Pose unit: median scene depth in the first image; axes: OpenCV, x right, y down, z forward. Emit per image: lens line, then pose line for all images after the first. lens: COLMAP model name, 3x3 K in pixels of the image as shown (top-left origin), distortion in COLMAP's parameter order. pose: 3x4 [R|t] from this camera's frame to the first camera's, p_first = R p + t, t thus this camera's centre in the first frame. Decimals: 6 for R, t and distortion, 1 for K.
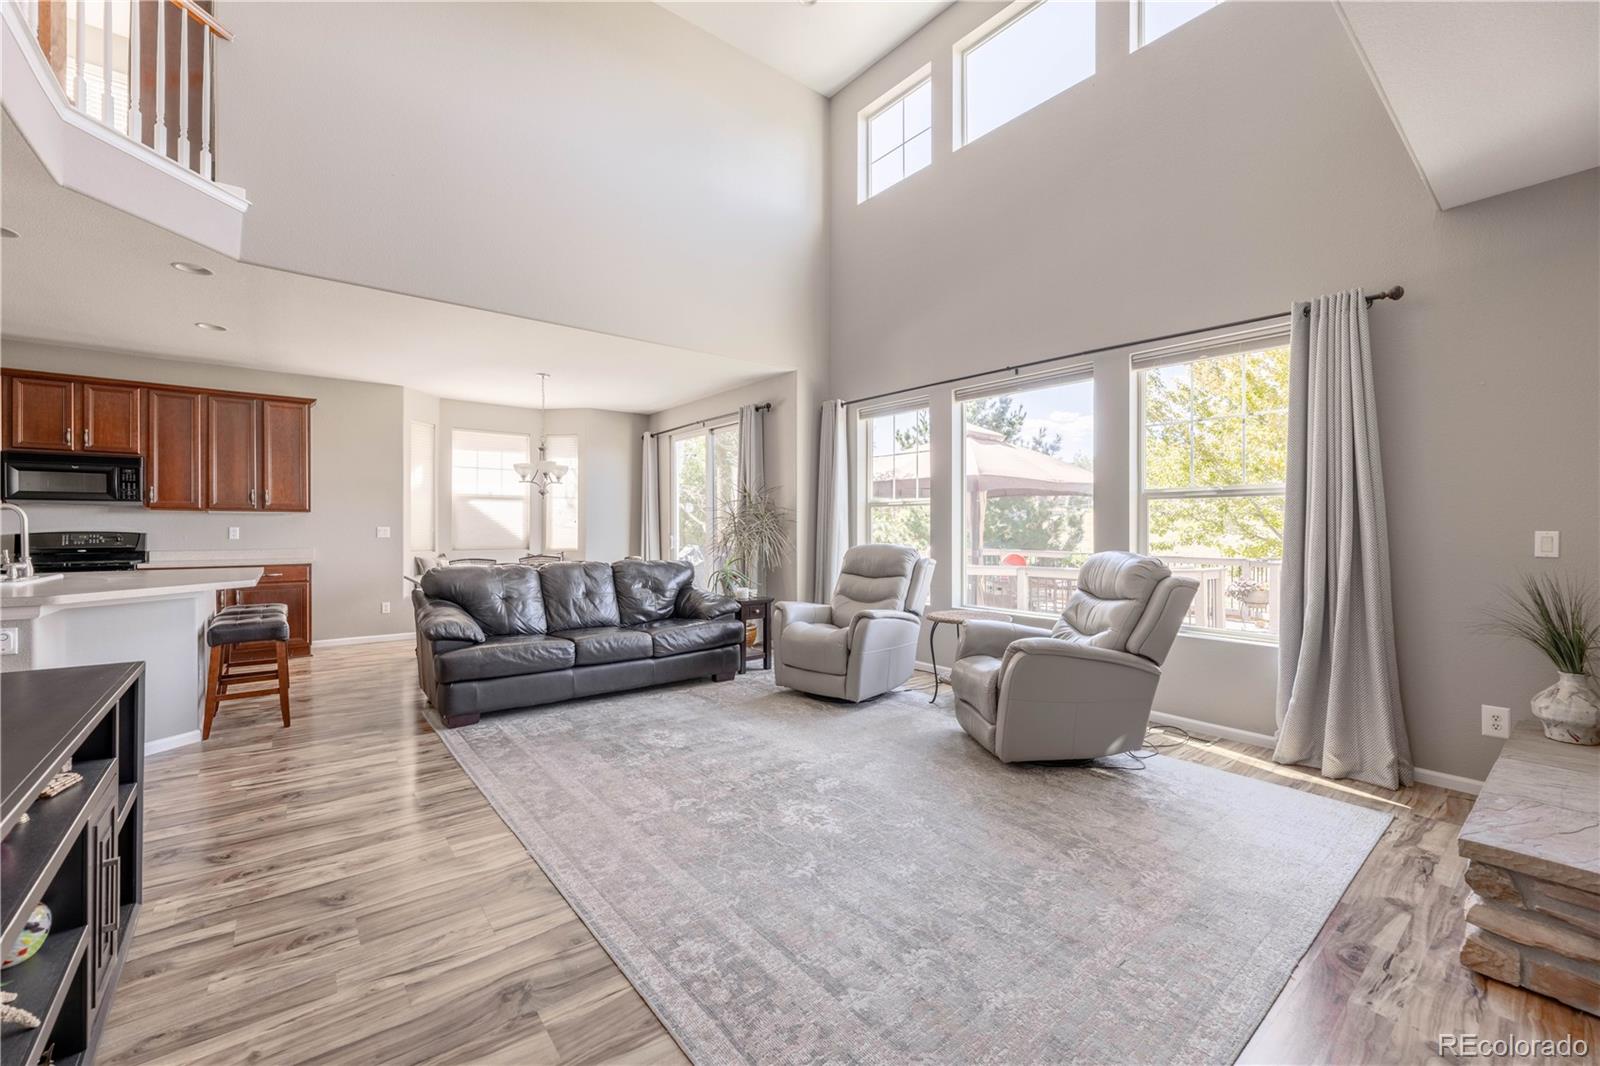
lens RADIAL K [[642.3, 0, 790.2], [0, 642.3, 519.6], [0, 0, 1]] dist [-0.001532, 0.000084]
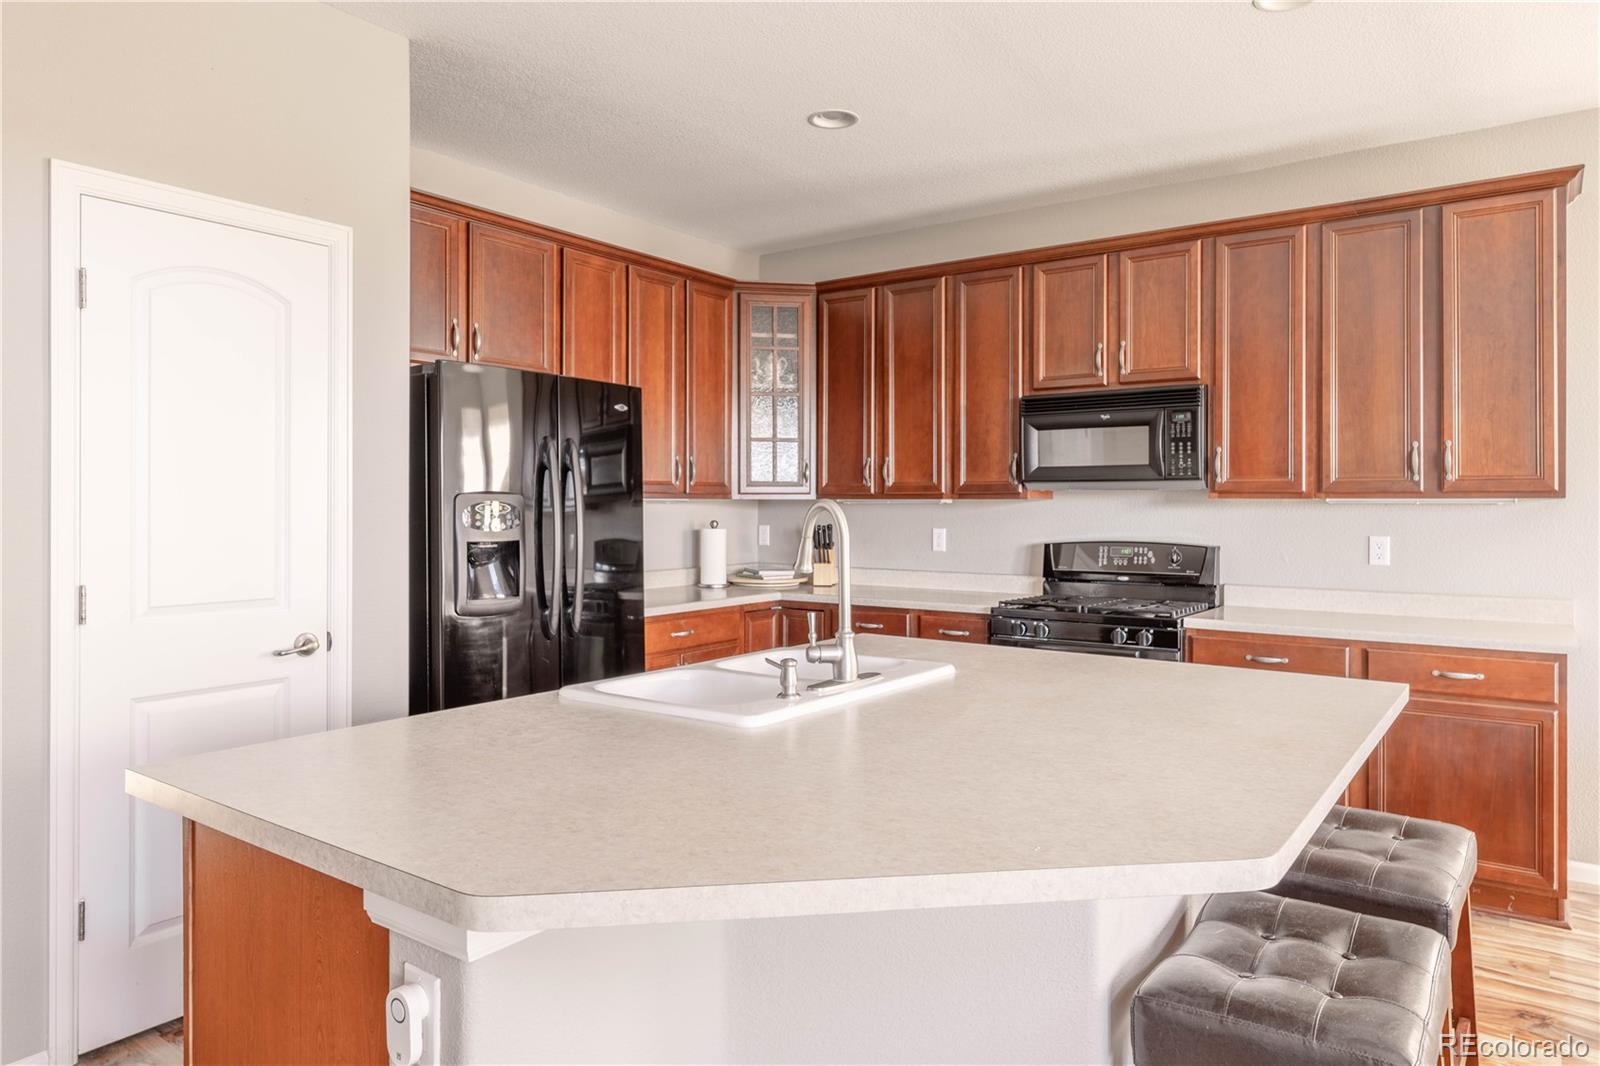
lens RADIAL K [[1008.8, 0, 798.4], [0, 1008.8, 520.8], [0, 0, 1]] dist [-0.005741, 0.000738]
pose [[0.270756, 0.014491, -0.962539, -0.537632], [0.009732, 0.999794, 0.017789, -0.020878], [0.962599, -0.014183, 0.270559, 0.724974]]
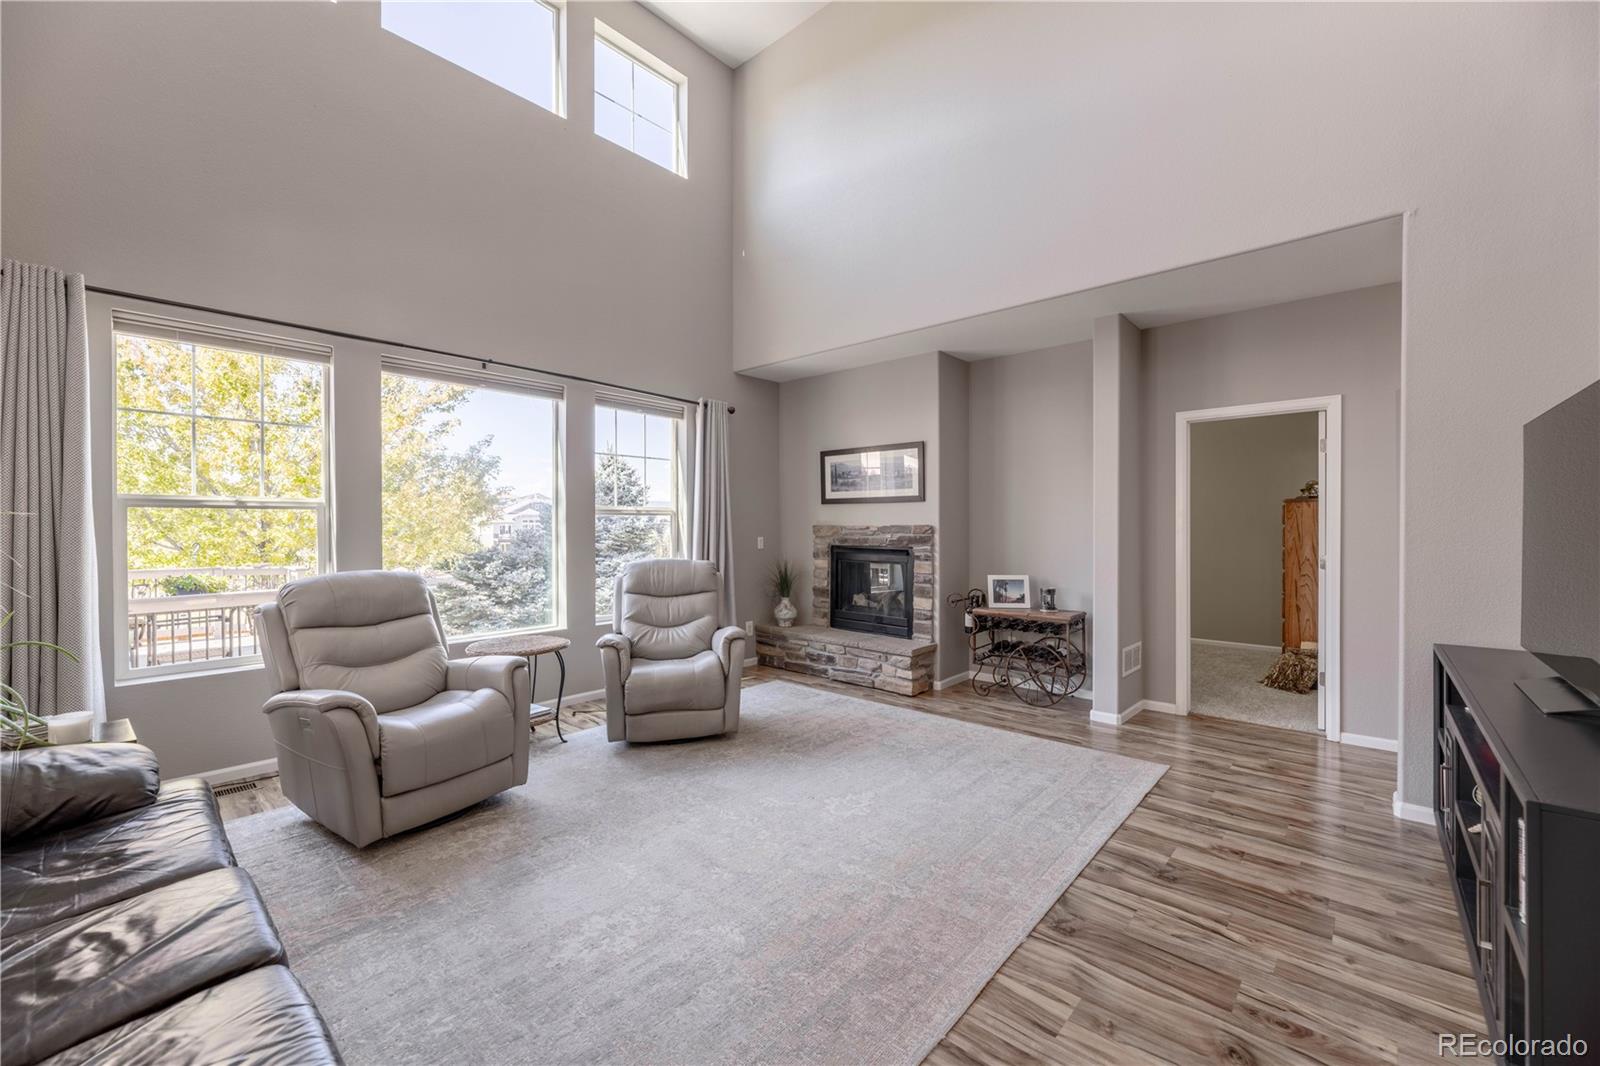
lens RADIAL K [[642.3, 0, 796.5], [0, 642.3, 534.1], [0, 0, 1]] dist [-0.001532, 0.000084]
pose [[-0.161309, -0.017287, 0.986753, -0.732759], [-0.011981, 0.999807, 0.015557, -0.020604], [-0.986831, -0.009313, -0.161485, 0.885388]]
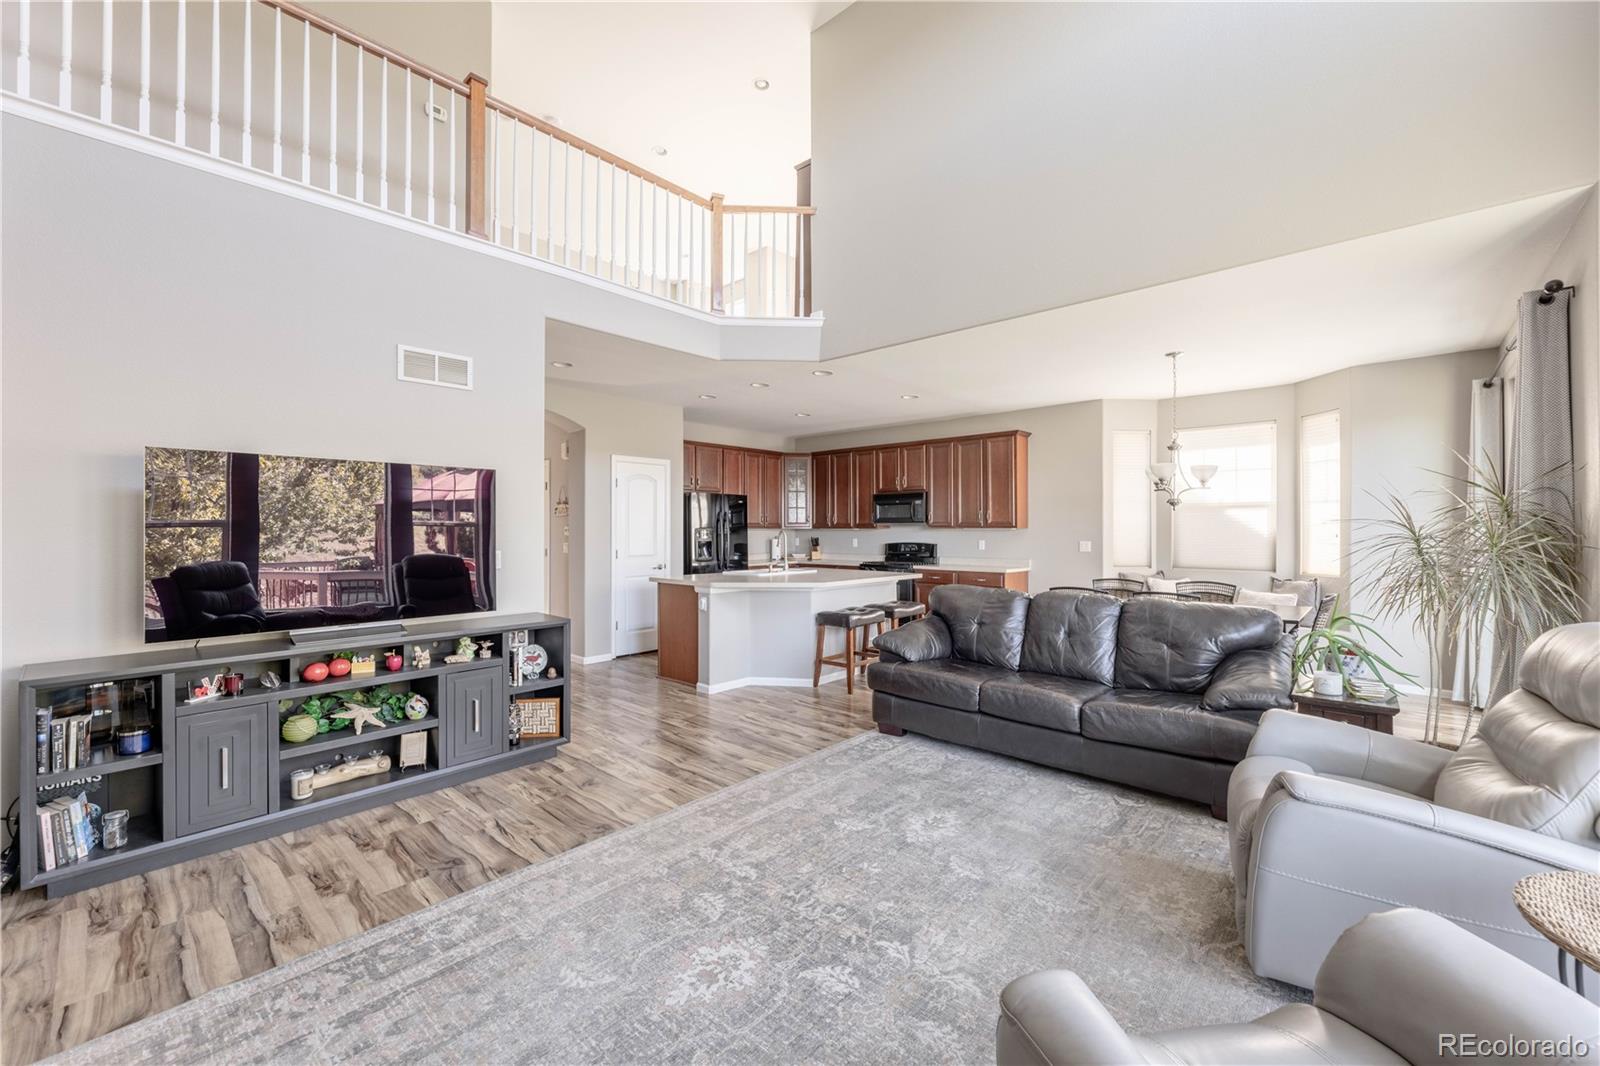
lens RADIAL K [[642.3, 0, 801.0], [0, 642.3, 527.8], [0, 0, 1]] dist [-0.001532, 0.000084]
pose [[0.161533, -0.002301, -0.986865, 0.532748], [0.012759, 0.999919, -0.000243, -0.027670], [0.986785, -0.012552, 0.161549, 0.681963]]
